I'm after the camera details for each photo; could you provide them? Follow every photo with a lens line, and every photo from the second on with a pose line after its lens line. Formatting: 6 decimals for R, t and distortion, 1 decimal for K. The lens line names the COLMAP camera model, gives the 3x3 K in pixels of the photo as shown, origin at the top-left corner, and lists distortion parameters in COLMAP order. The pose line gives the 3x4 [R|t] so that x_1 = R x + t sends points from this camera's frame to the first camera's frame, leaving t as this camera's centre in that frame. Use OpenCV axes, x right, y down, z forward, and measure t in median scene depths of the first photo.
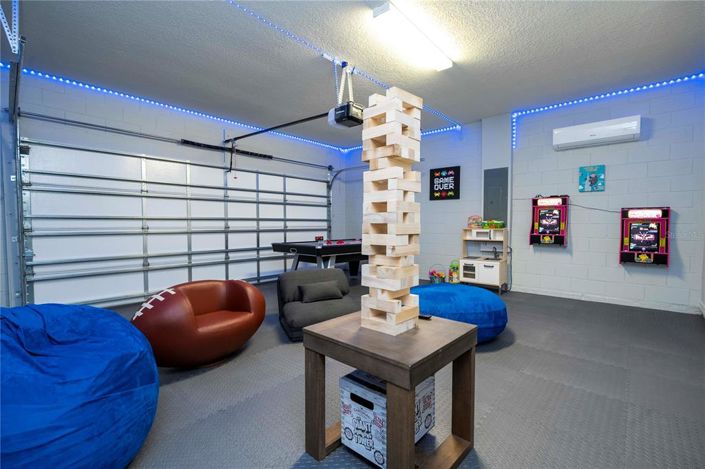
lens RADIAL K [[318.1, 0, 355.9], [0, 318.1, 235.1], [0, 0, 1]] dist [0.000810, 0.000240]
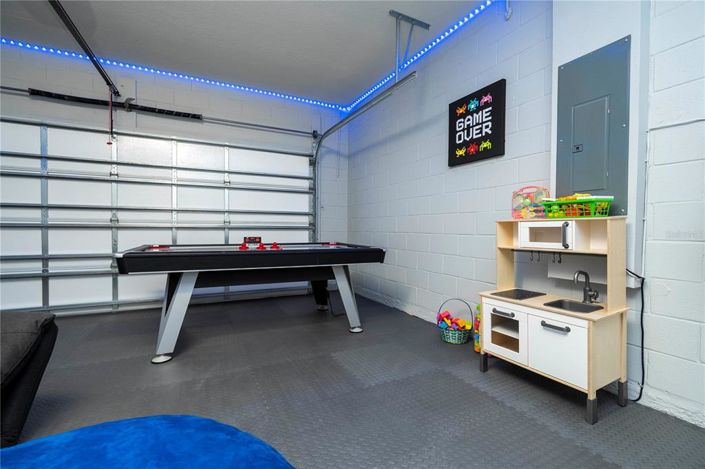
lens RADIAL K [[318.1, 0, 355.9], [0, 318.1, 235.1], [0, 0, 1]] dist [0.000810, 0.000240]
pose [[0.935580, 0.011303, -0.352934, 0.312608], [-0.017157, 0.999762, -0.013464, 0.006645], [0.352698, 0.018652, 0.935551, 0.560185]]
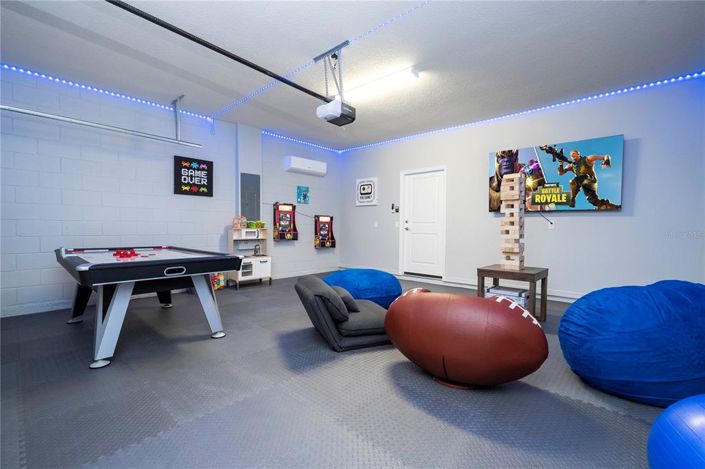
lens RADIAL K [[318.1, 0, 355.9], [0, 318.1, 235.1], [0, 0, 1]] dist [0.000810, 0.000240]
pose [[0.026319, -0.026741, 0.999296, -0.649204], [0.026363, 0.999313, 0.026047, -0.015234], [-0.999306, 0.025659, 0.027005, 0.596481]]
